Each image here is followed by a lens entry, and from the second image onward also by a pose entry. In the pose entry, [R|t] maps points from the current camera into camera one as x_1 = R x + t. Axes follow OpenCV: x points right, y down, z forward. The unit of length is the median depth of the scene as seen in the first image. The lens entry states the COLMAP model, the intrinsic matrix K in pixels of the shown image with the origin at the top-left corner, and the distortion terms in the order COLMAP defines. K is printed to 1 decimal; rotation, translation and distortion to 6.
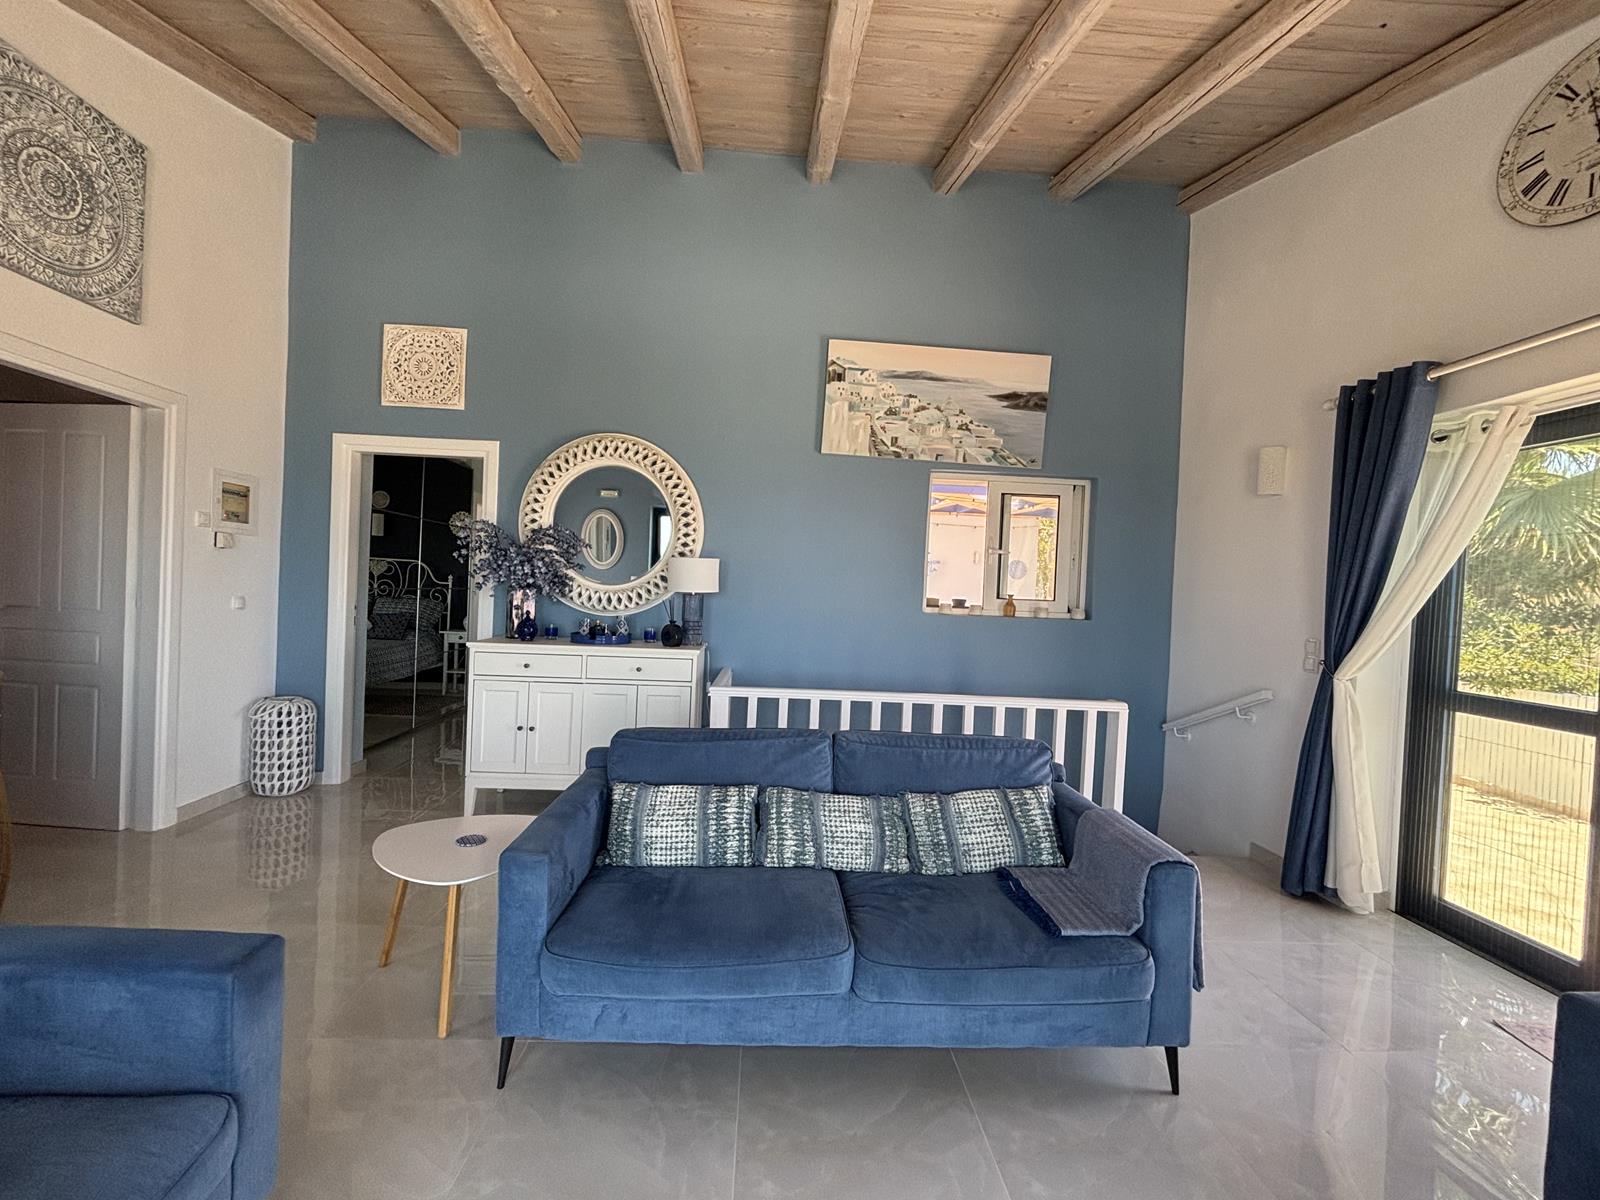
lens RADIAL K [[653.1, 0, 796.4], [0, 653.1, 599.6], [0, 0, 1]] dist [-0.000333, 0.000024]
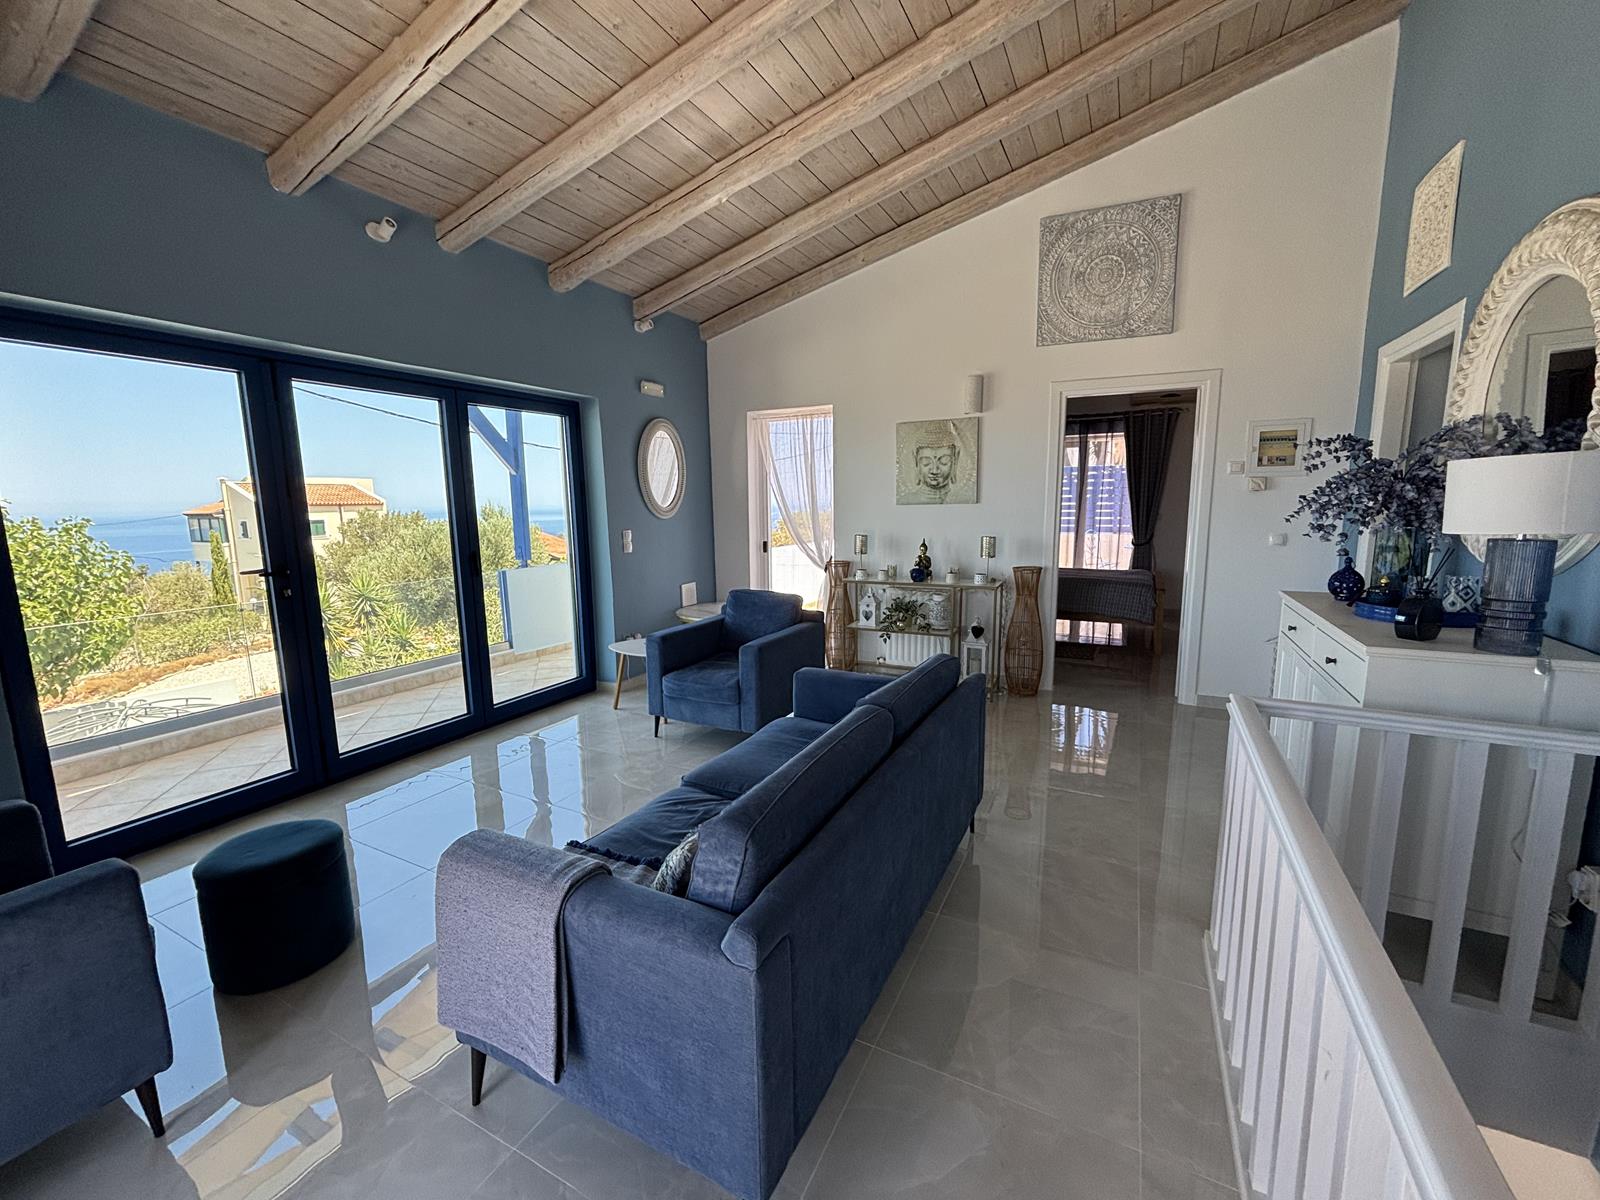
lens RADIAL K [[653.1, 0, 796.4], [0, 653.1, 599.6], [0, 0, 1]] dist [-0.000333, 0.000024]
pose [[-0.507928, 0.093711, -0.856287, 0.664508], [-0.022352, 0.992296, 0.121854, -0.014627], [0.861109, 0.081033, -0.501921, 1.125182]]
